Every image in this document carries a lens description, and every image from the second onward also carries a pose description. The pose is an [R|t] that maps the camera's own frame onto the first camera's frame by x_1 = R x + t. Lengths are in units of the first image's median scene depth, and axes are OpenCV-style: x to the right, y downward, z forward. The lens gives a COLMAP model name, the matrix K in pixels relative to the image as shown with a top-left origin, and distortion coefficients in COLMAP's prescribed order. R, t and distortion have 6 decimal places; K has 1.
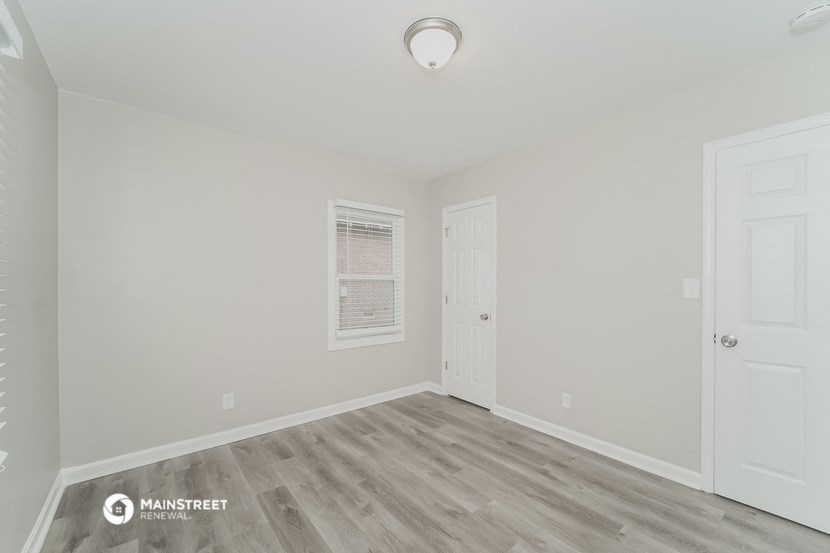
lens RADIAL K [[336.3, 0, 417.4], [0, 336.3, 281.9], [0, 0, 1]] dist [-0.003987, -0.000637]
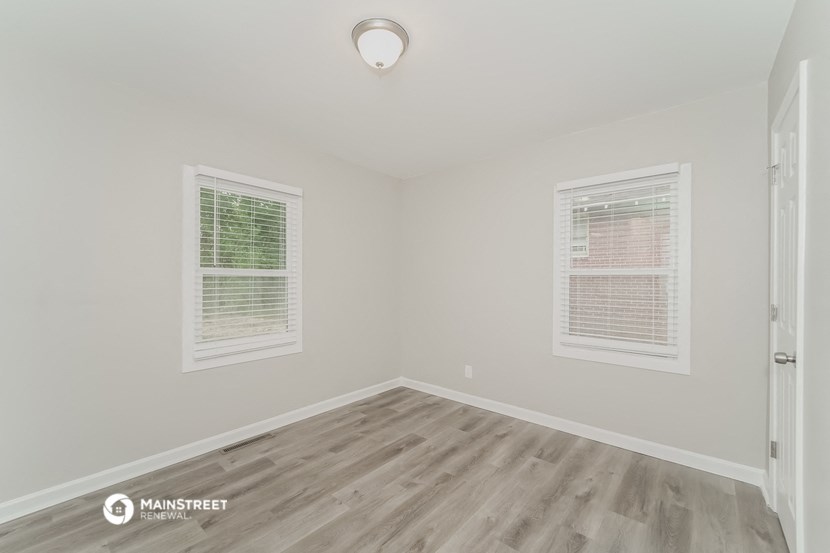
lens RADIAL K [[336.3, 0, 422.4], [0, 336.3, 272.7], [0, 0, 1]] dist [-0.003987, -0.000637]
pose [[0.179542, -0.022342, -0.983497, 0.673191], [0.003842, 0.999750, -0.022010, 0.002931], [0.983743, 0.000173, 0.179583, 0.587446]]
